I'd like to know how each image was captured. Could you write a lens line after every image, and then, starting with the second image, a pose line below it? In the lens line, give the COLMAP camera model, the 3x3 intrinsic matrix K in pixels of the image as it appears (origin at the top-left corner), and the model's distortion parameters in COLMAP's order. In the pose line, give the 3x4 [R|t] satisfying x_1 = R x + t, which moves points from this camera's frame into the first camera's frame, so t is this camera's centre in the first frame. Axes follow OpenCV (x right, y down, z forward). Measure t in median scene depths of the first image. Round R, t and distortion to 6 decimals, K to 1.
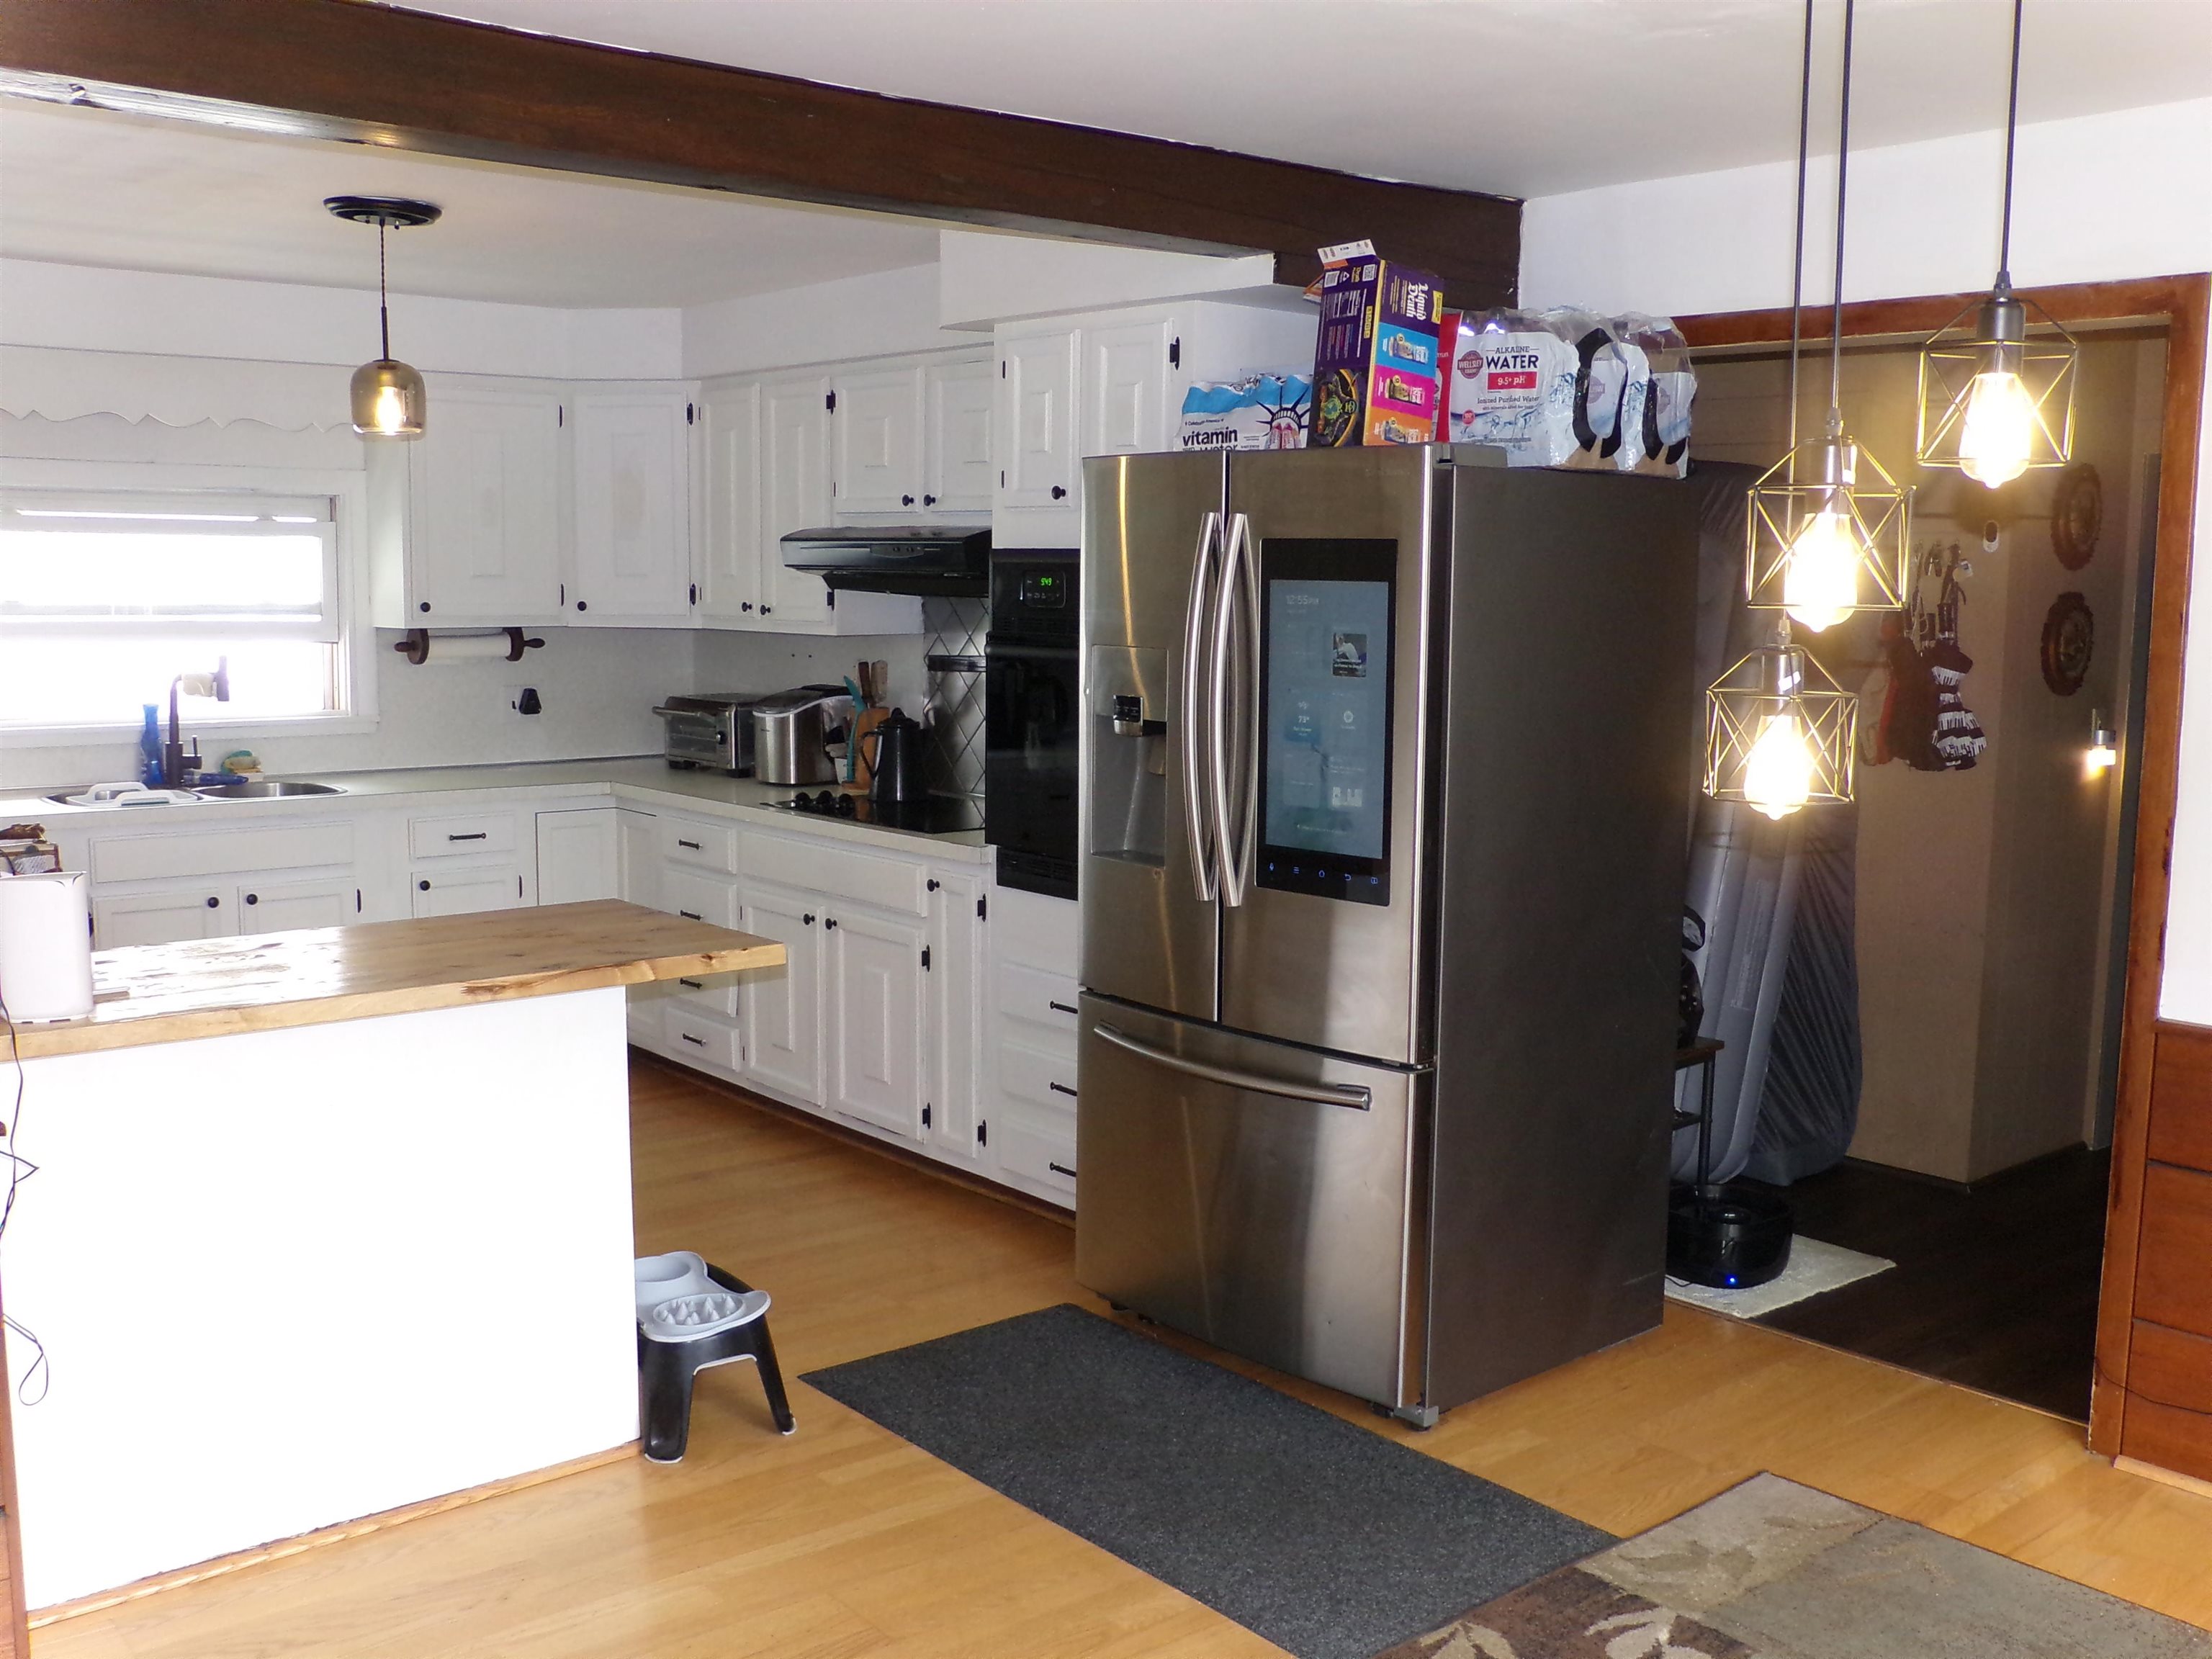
lens RADIAL K [[2159.6, 0, 1135.0], [0, 2159.6, 833.4], [0, 0, 1]] dist [-0.141046, 0.206938]
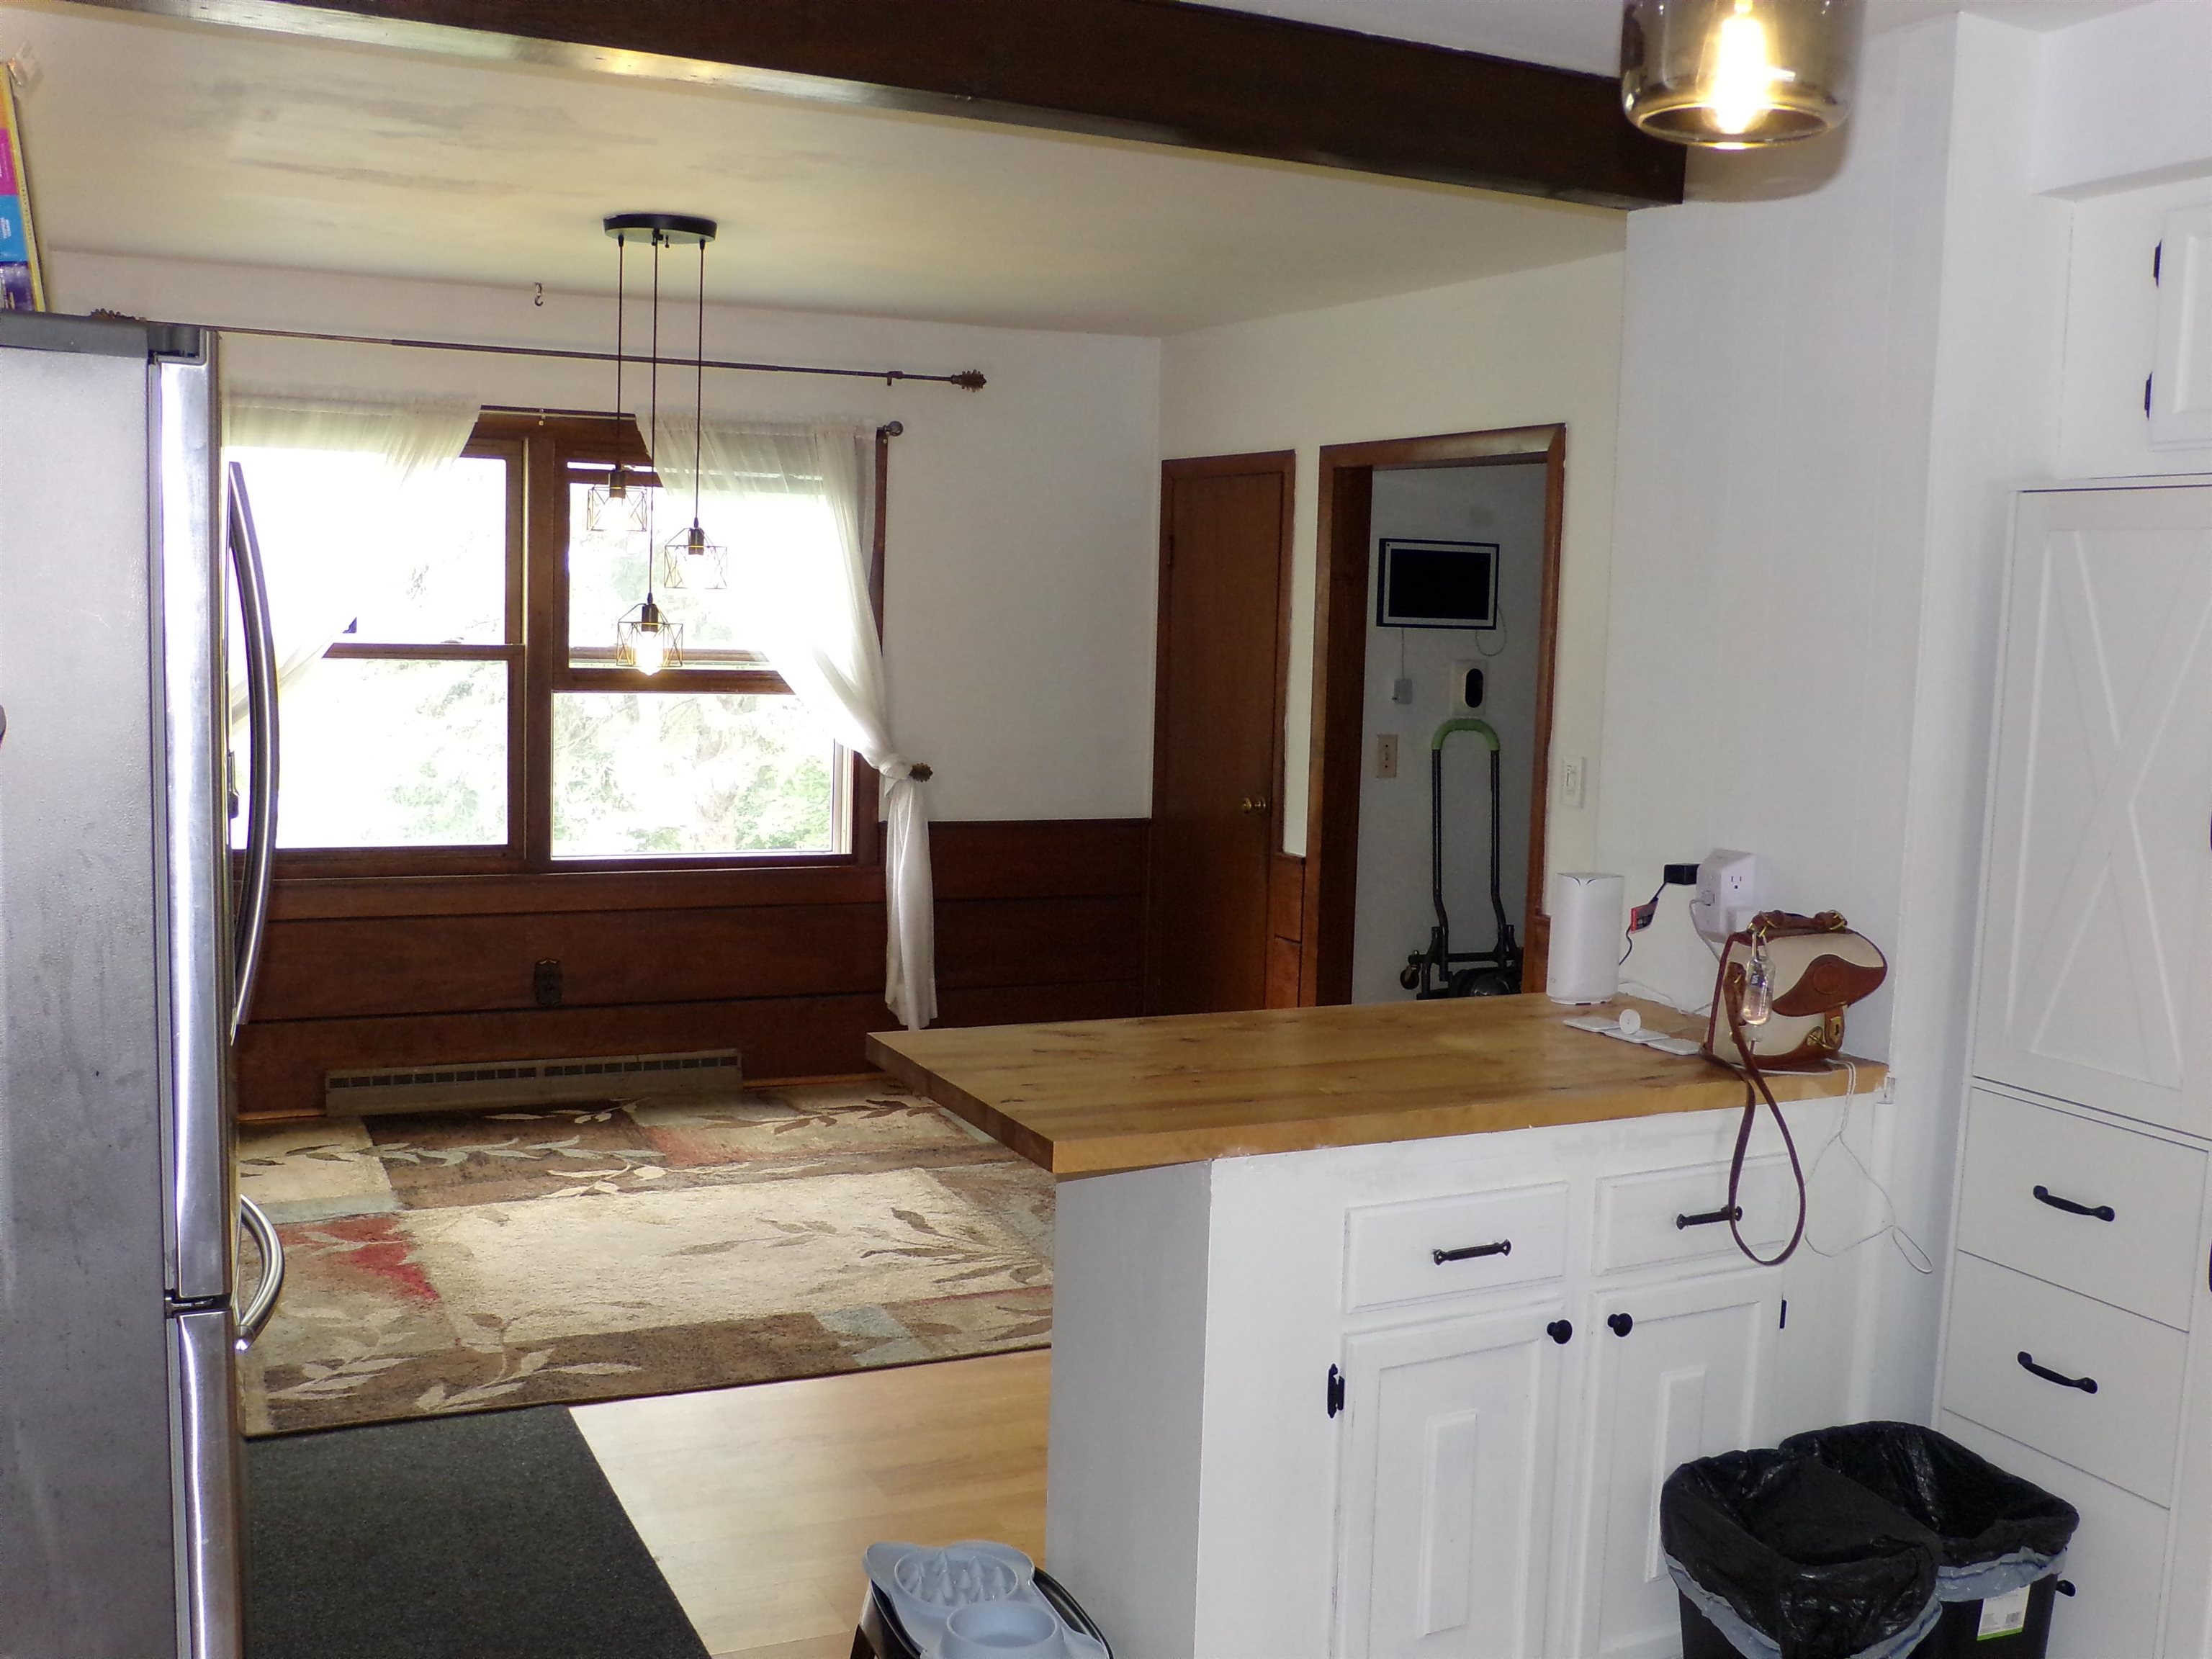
lens RADIAL K [[2143.3, 0, 1166.6], [0, 2143.3, 865.2], [0, 0, 1]] dist [-0.148159, 0.197142]
pose [[-0.967917, -0.074124, 0.240088, -0.447298], [-0.014965, 0.970807, 0.239394, -0.197941], [-0.250824, 0.228120, -0.940770, 1.666027]]
